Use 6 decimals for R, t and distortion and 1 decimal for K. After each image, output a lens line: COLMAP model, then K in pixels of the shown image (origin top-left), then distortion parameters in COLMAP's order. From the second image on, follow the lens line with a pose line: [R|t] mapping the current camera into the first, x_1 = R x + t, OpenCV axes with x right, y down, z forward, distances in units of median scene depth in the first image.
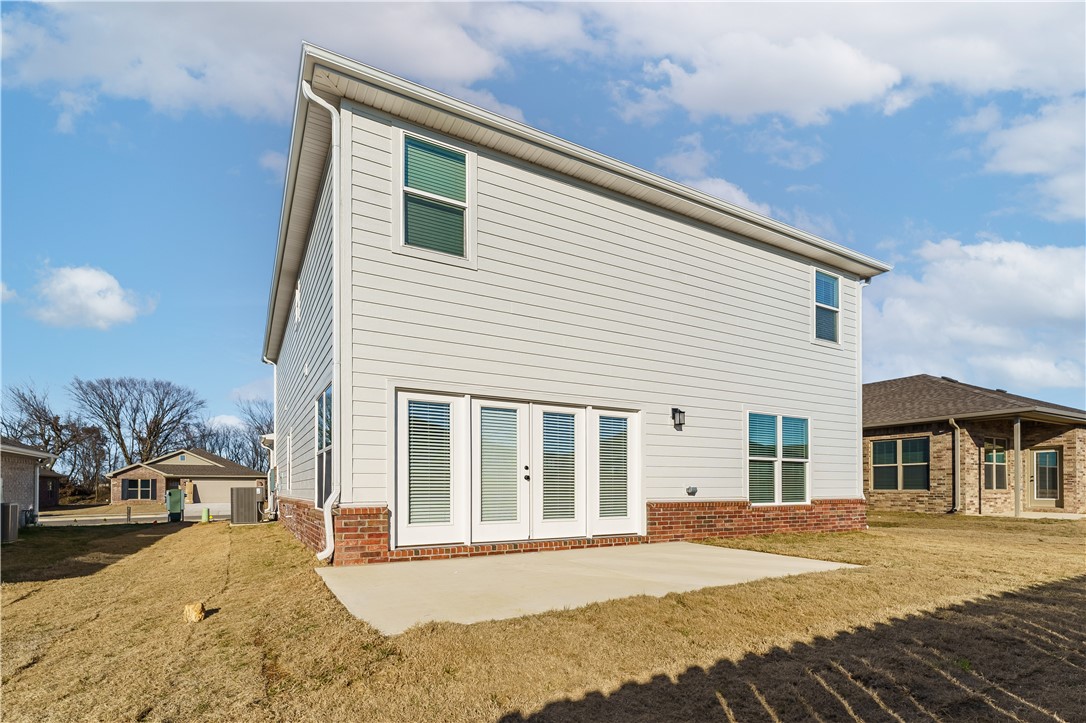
lens RADIAL K [[508.0, 0, 546.9], [0, 508.0, 355.7], [0, 0, 1]] dist [0.002125, 0.000237]
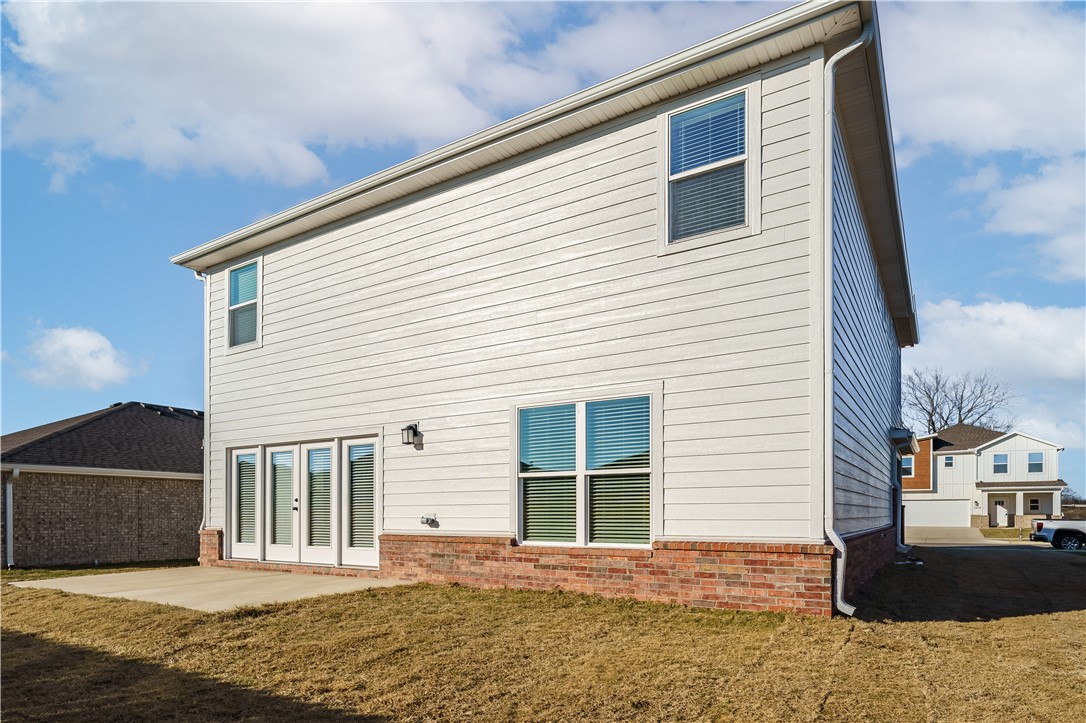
lens RADIAL K [[610.6, 0, 543.0], [0, 610.6, 361.5], [0, 0, 1]] dist [0.014417, 0.000014]
pose [[0.476081, -0.216700, -0.852284, 1.238478], [0.214569, 0.968497, -0.126391, 0.175544], [0.852823, -0.122701, 0.507580, 0.670366]]
